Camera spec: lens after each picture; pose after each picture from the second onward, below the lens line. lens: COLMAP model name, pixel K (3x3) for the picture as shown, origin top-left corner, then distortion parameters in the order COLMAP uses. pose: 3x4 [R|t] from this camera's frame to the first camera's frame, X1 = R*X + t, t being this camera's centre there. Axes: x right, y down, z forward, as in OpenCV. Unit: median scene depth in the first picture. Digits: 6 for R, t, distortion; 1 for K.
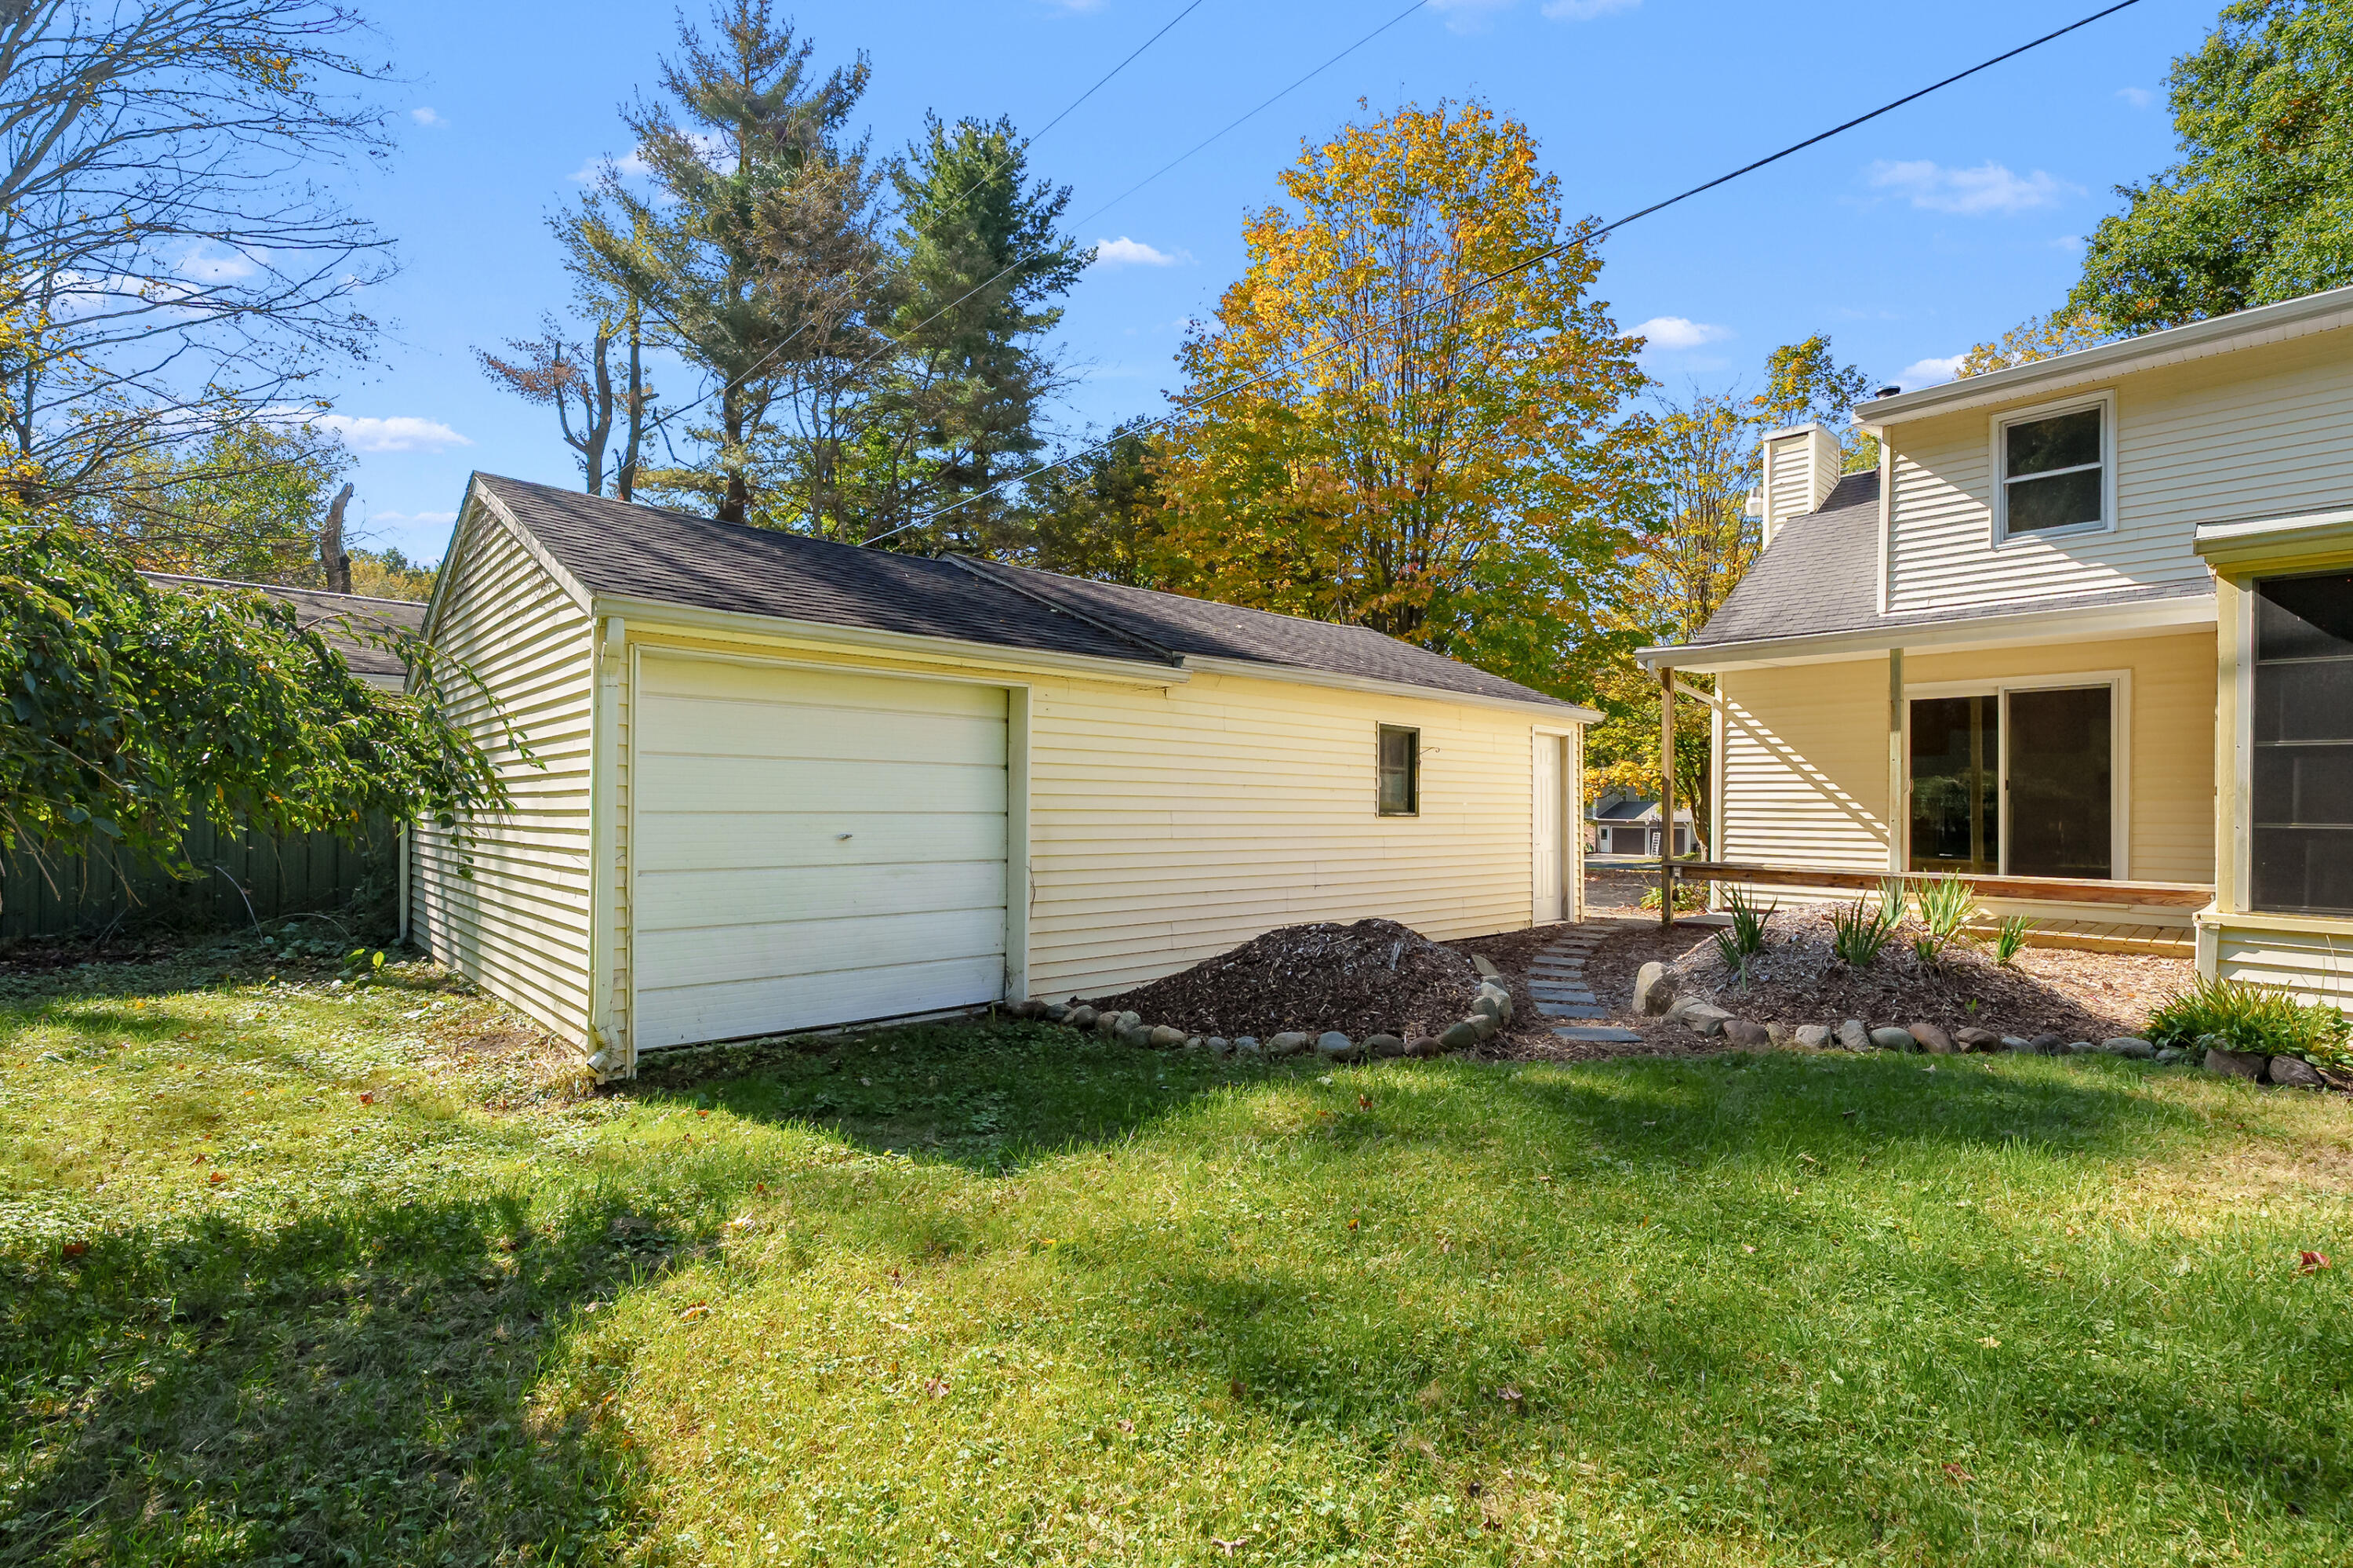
lens RADIAL K [[1063.1, 0, 1218.2], [0, 1063.1, 804.0], [0, 0, 1]] dist [-0.004061, -0.000026]
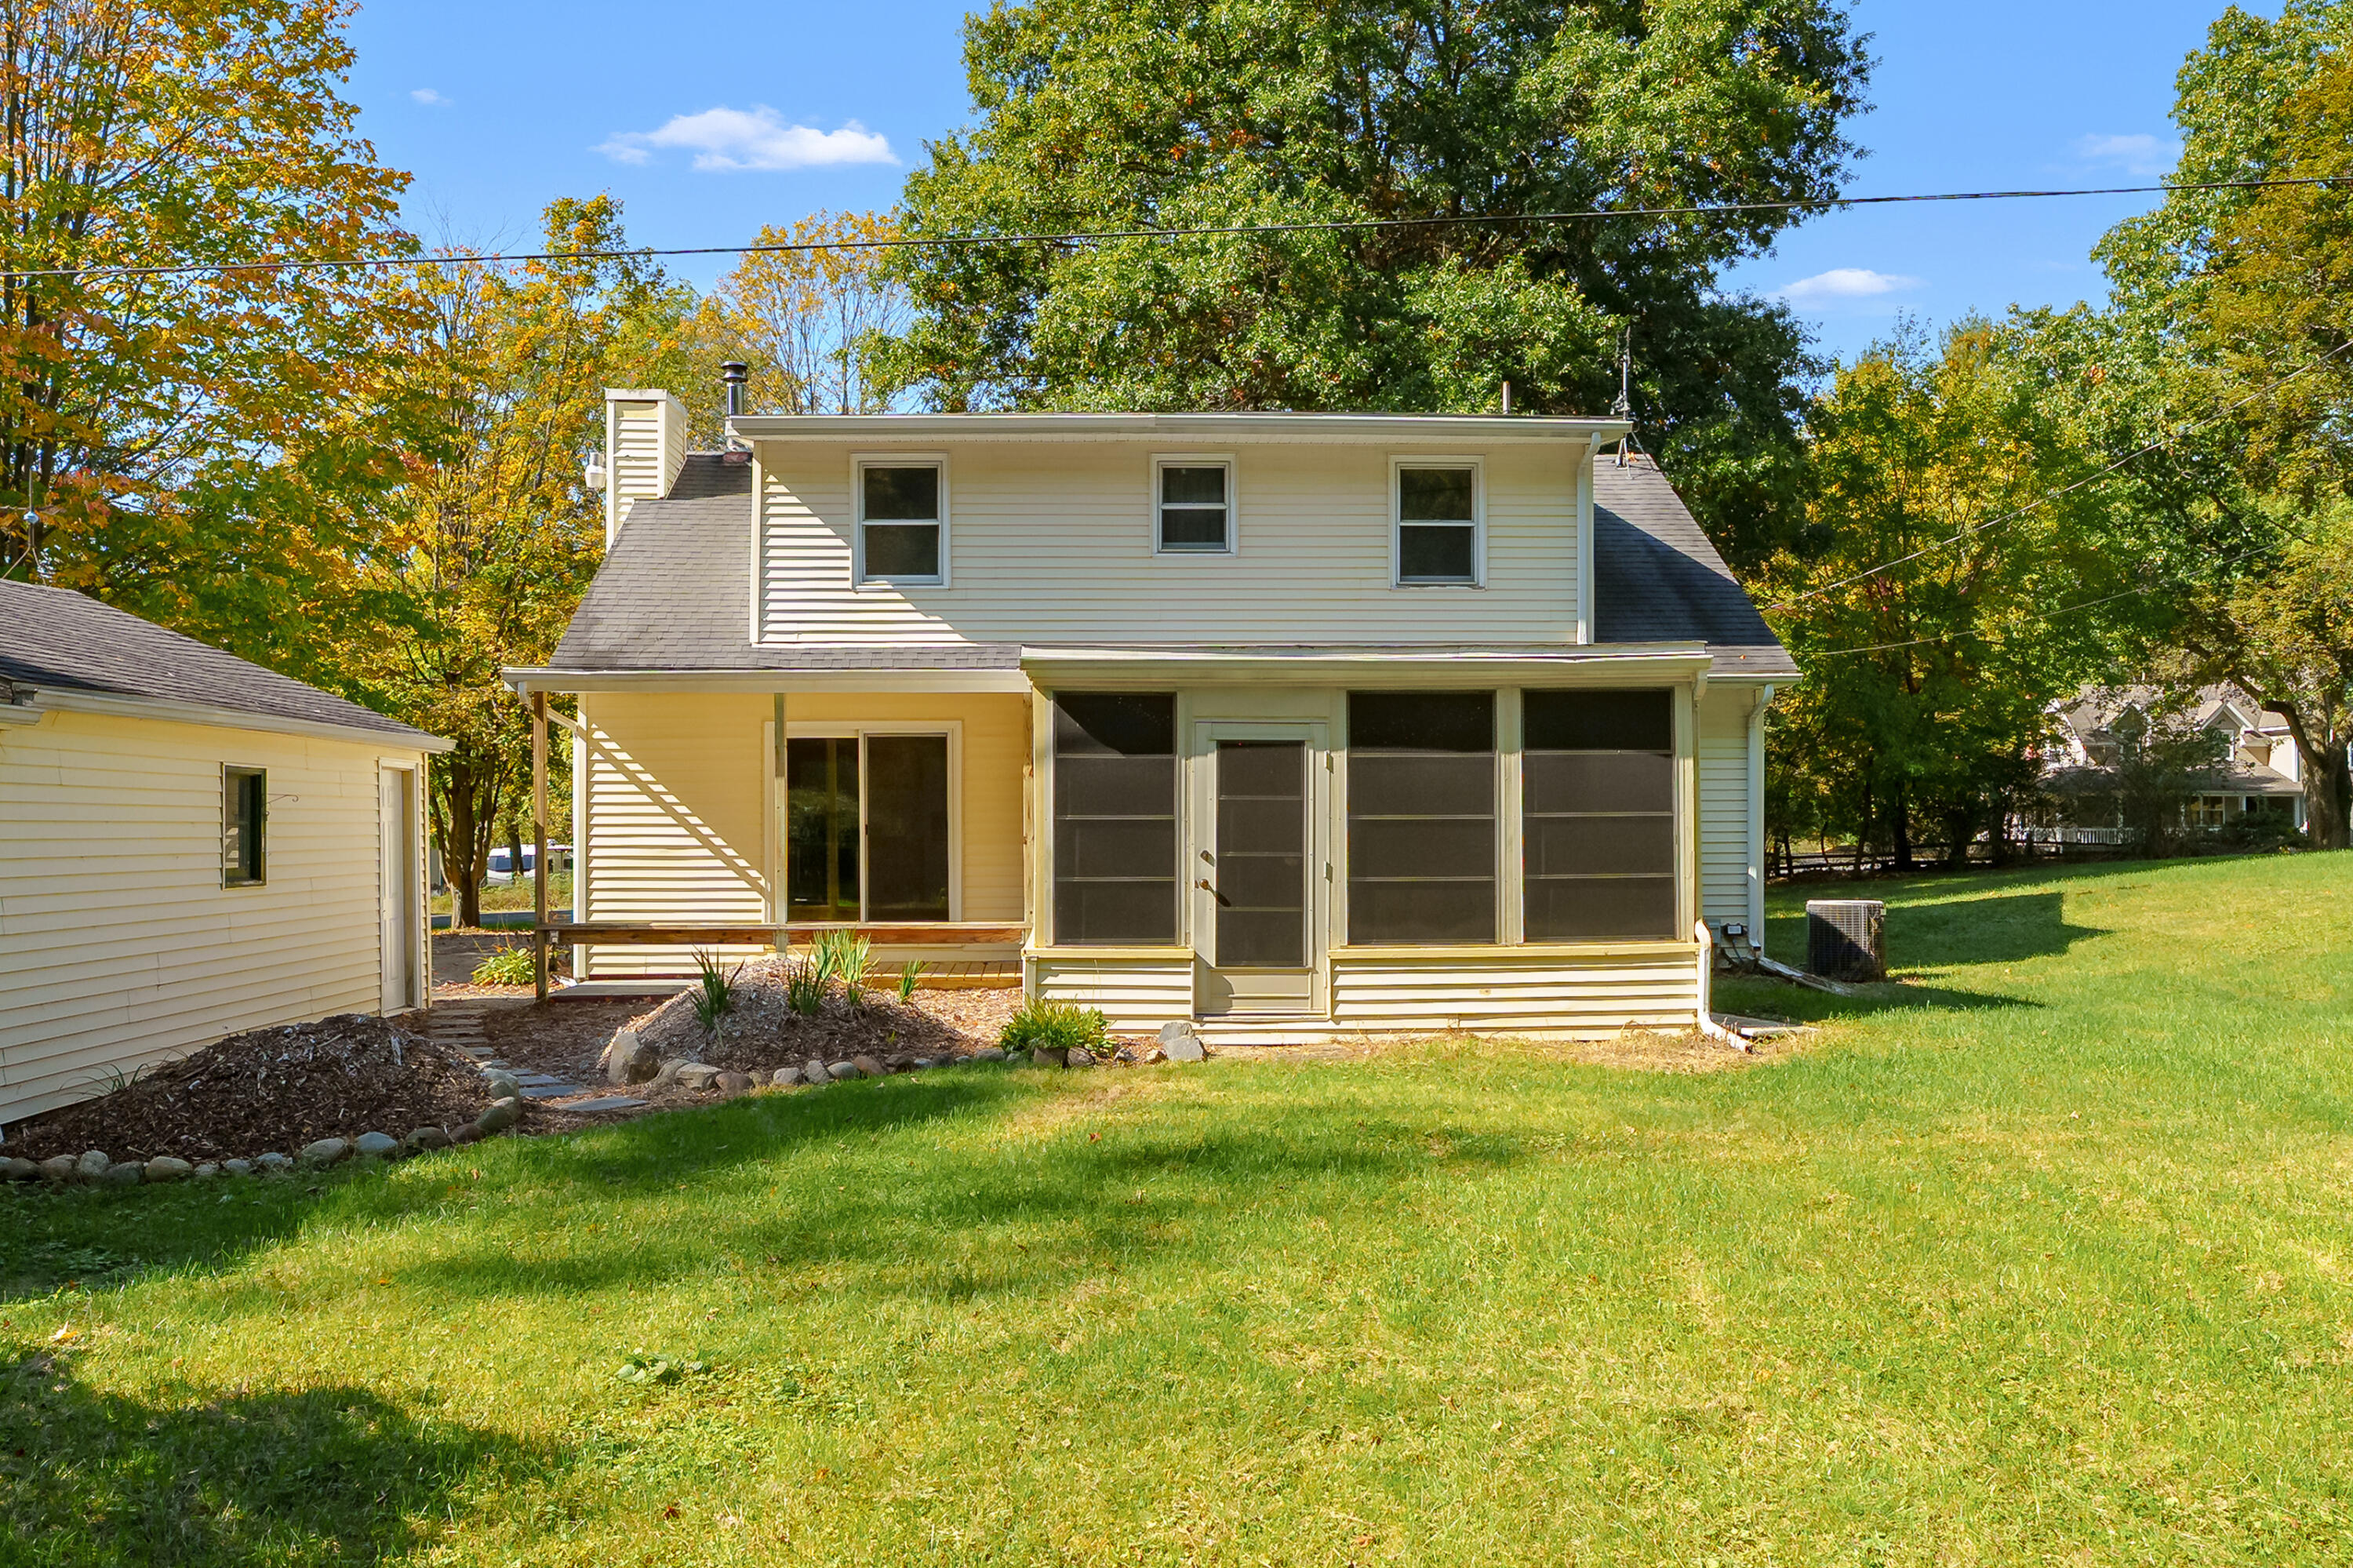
lens RADIAL K [[1786.4, 0, 1097.8], [0, 1786.4, 784.8], [0, 0, 1]] dist [-0.006234, -0.002504]
pose [[0.686195, 0.002853, 0.727412, -0.325949], [0.009235, 0.999878, -0.012634, -0.037542], [-0.727359, 0.015387, 0.686085, -0.305608]]
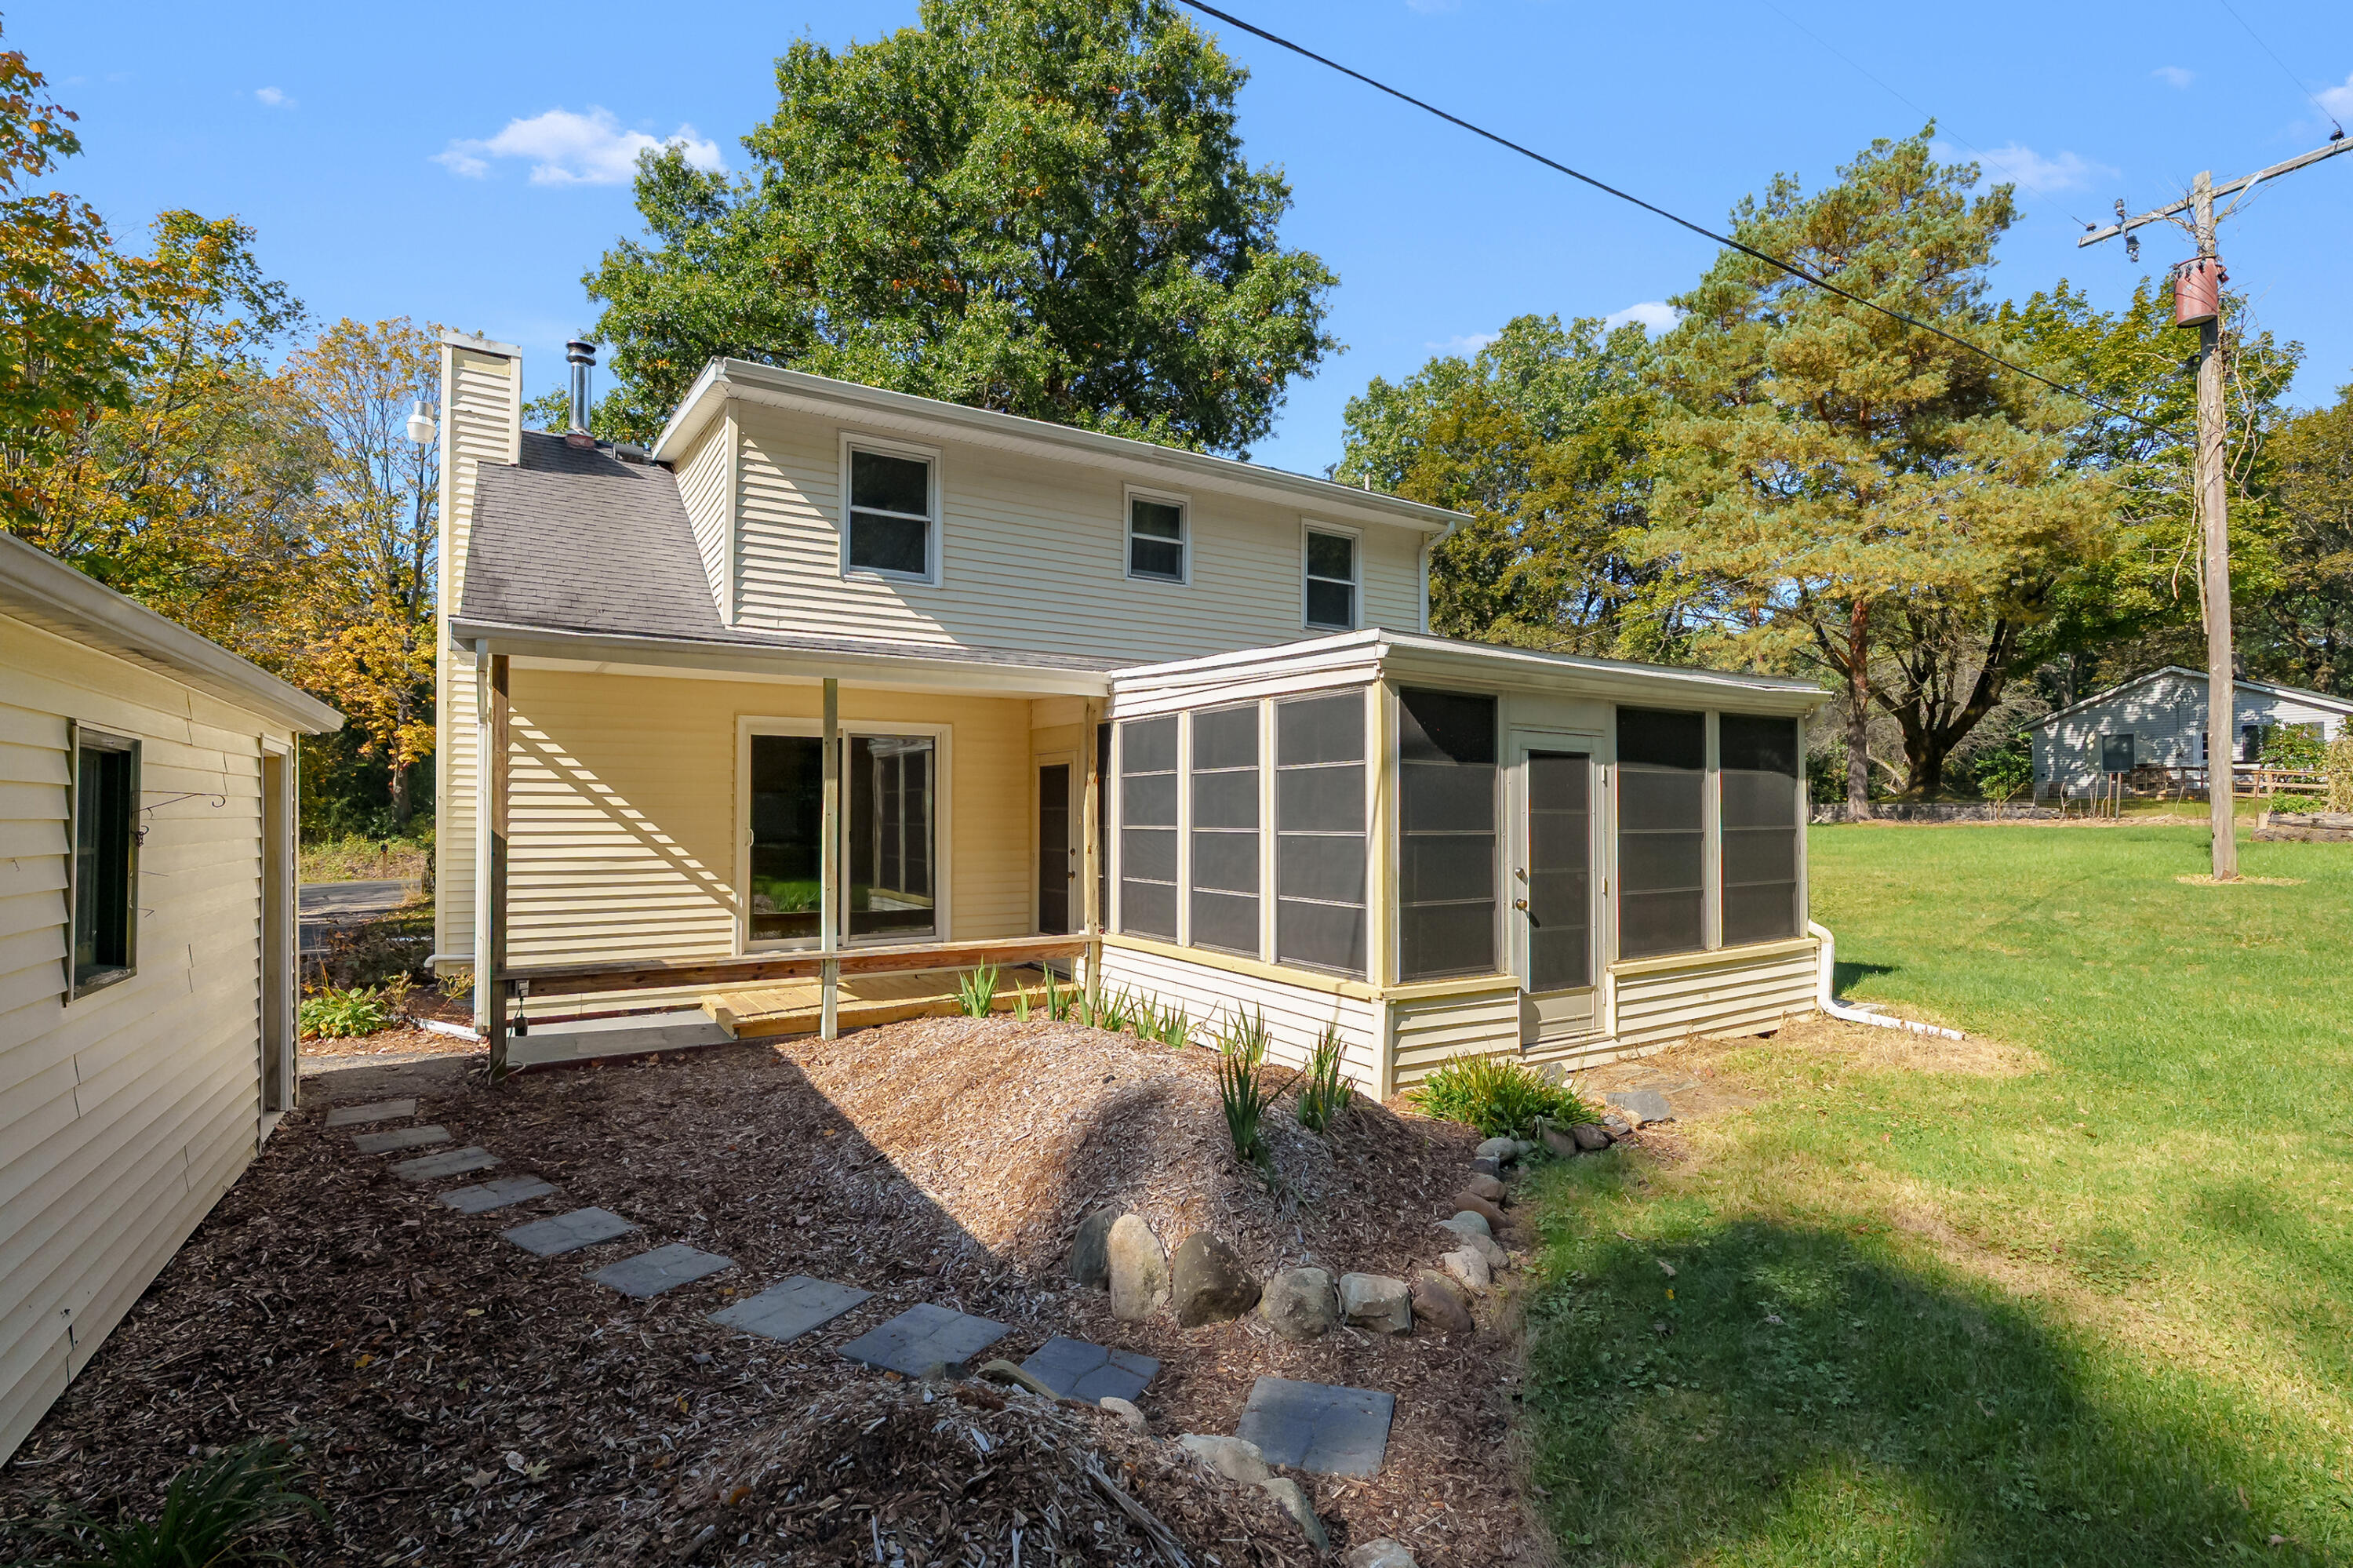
lens RADIAL K [[1063.1, 0, 1153.4], [0, 1063.1, 786.1], [0, 0, 1]] dist [-0.004061, -0.000026]
pose [[0.225371, 0.016205, 0.974138, -0.098720], [-0.000627, 0.999864, -0.016487, -0.047983], [-0.974273, 0.003105, 0.225350, 0.547375]]
